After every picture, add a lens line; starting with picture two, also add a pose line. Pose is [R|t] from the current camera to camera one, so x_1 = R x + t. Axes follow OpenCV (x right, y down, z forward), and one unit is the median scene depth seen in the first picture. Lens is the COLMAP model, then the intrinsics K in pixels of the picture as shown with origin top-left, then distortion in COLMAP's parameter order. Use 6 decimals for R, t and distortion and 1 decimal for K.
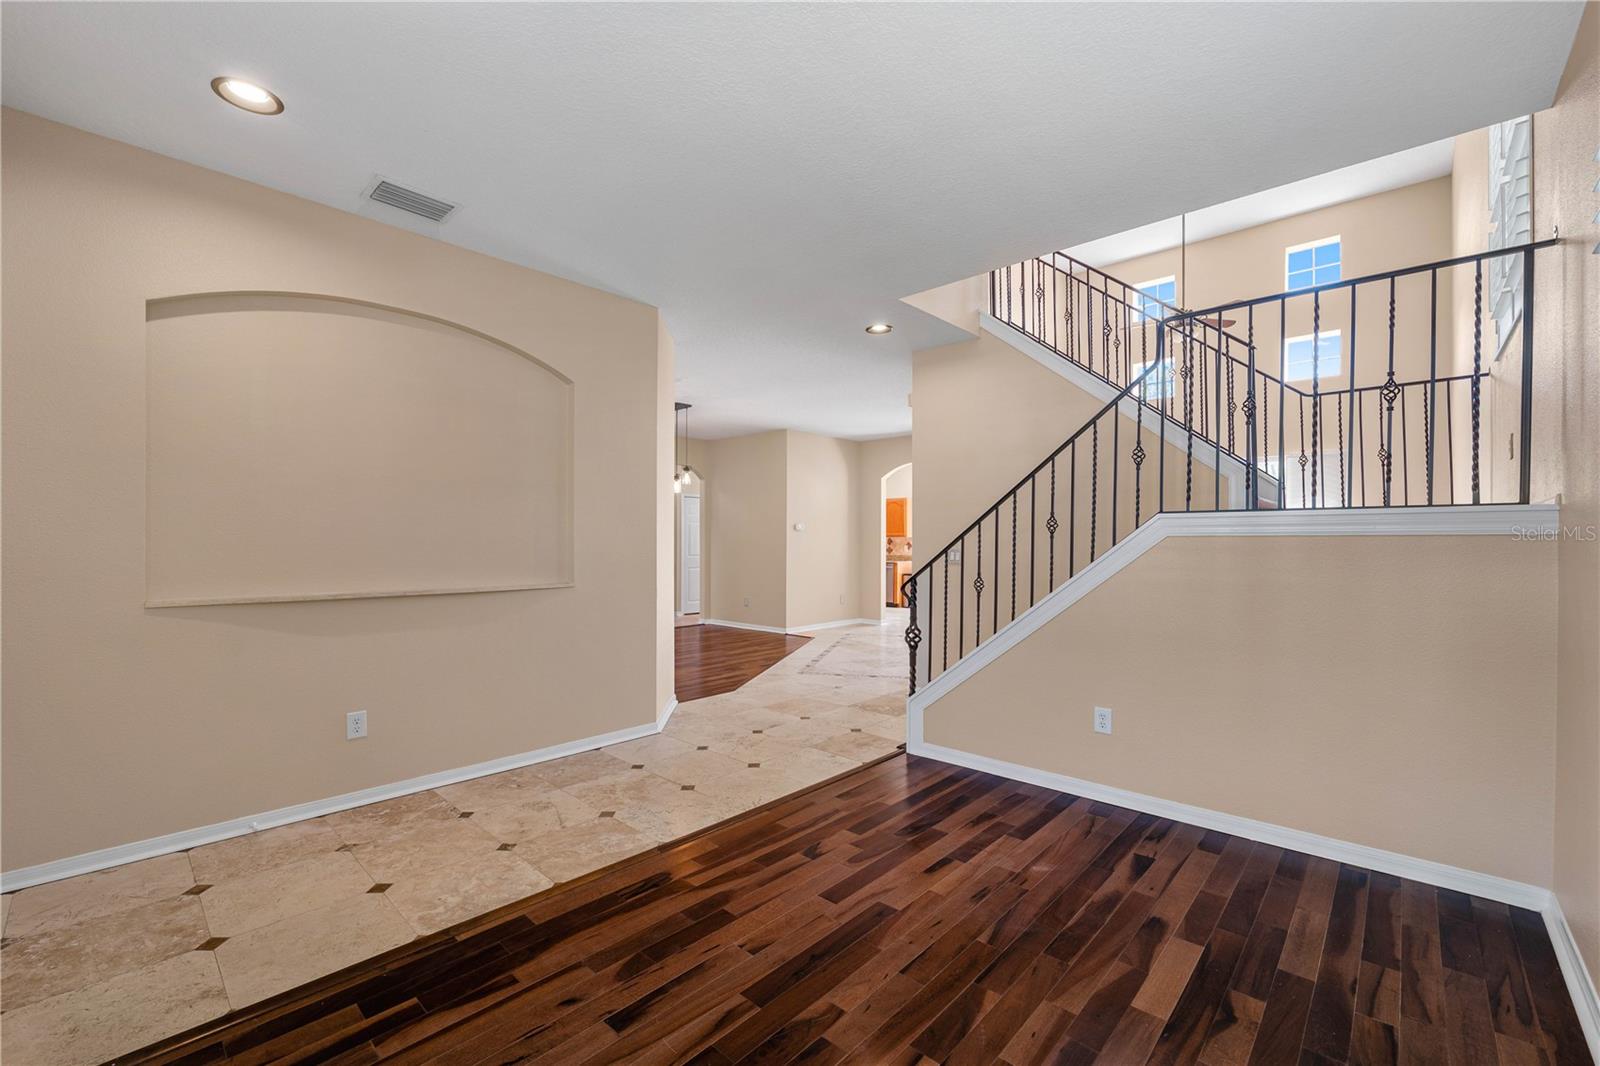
lens RADIAL K [[662.3, 0, 801.7], [0, 662.3, 540.9], [0, 0, 1]] dist [-0.008934, -0.000703]
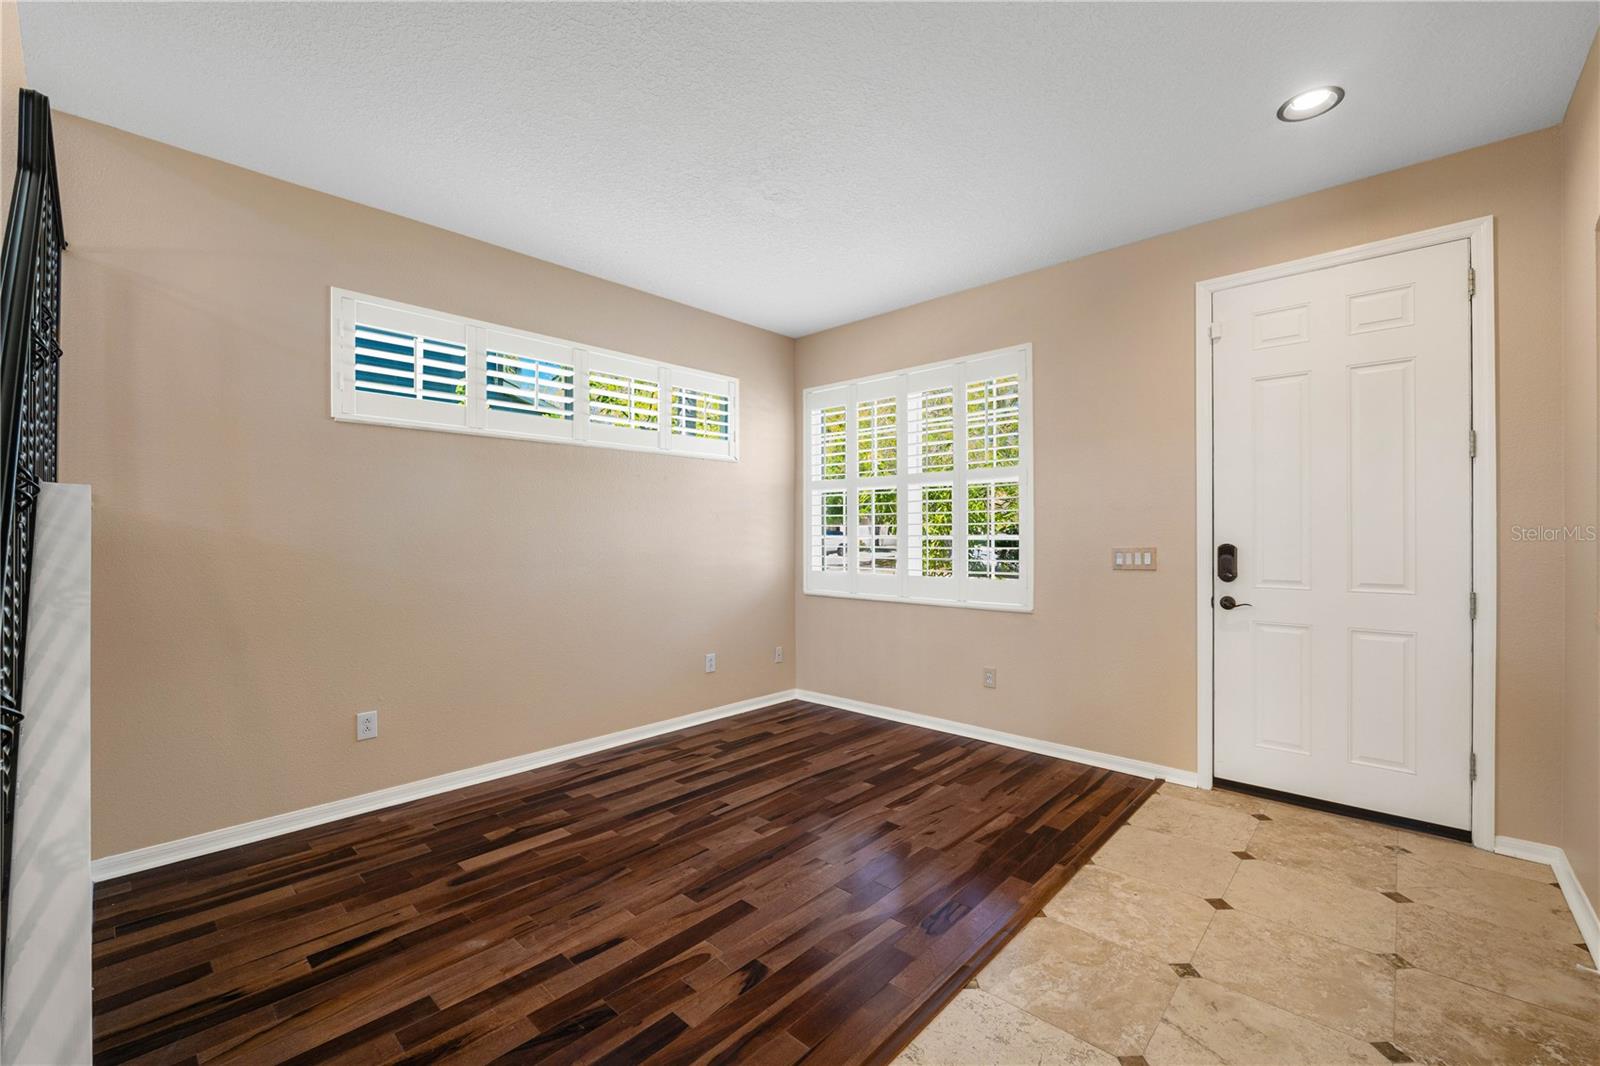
lens RADIAL K [[662.3, 0, 802.9], [0, 662.3, 533.2], [0, 0, 1]] dist [-0.008934, -0.000703]
pose [[-0.999988, 0.000620, 0.004903, -0.048340], [0.000588, 0.999978, -0.006632, -0.001150], [-0.004907, -0.006629, -0.999966, 2.041406]]
